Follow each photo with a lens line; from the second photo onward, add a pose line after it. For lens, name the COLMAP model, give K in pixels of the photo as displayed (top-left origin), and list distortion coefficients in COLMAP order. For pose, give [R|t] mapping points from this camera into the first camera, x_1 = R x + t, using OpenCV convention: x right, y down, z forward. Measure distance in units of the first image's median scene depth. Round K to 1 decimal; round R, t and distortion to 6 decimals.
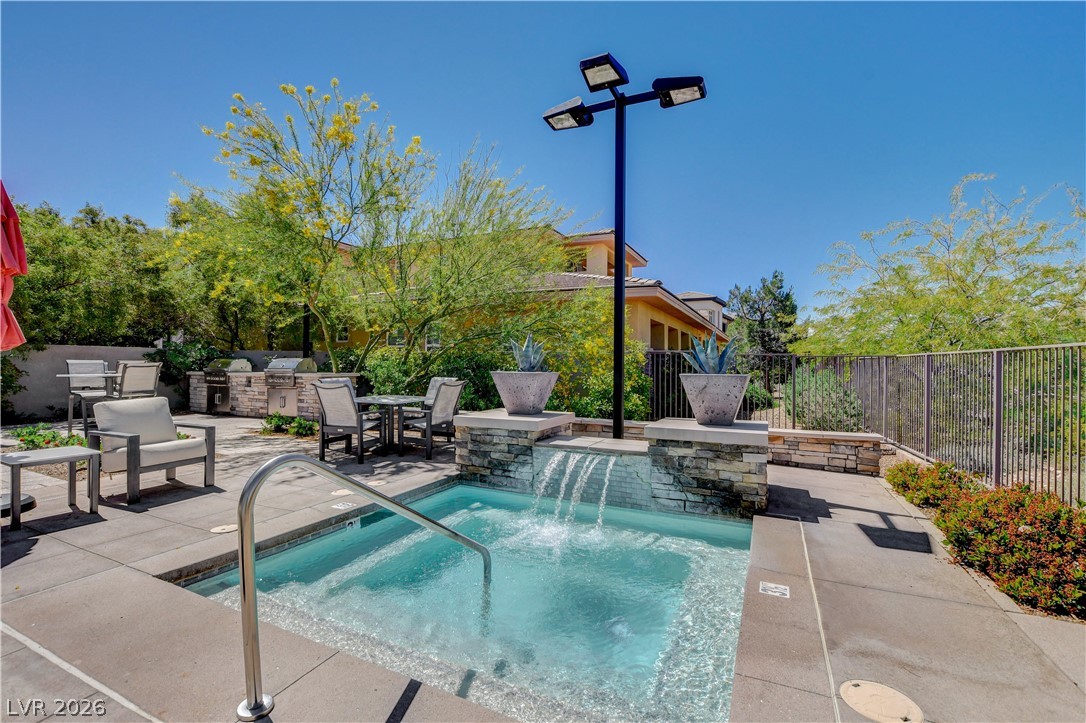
lens RADIAL K [[488.9, 0, 538.9], [0, 488.9, 365.1], [0, 0, 1]] dist [-0.015596, 0.000309]
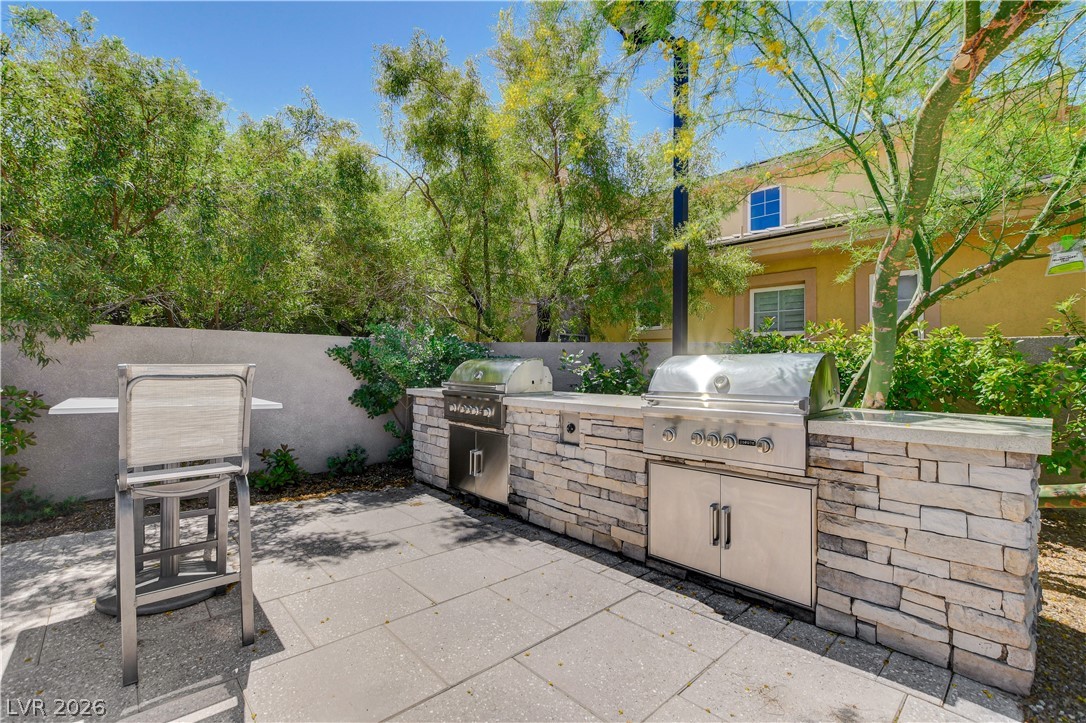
lens RADIAL K [[488.9, 0, 542.5], [0, 488.9, 362.0], [0, 0, 1]] dist [-0.015596, 0.000309]
pose [[0.936996, -0.000306, -0.349340, -0.467726], [-0.000759, 0.999995, -0.002910, -0.009384], [0.349339, 0.002992, 0.936992, 0.642803]]
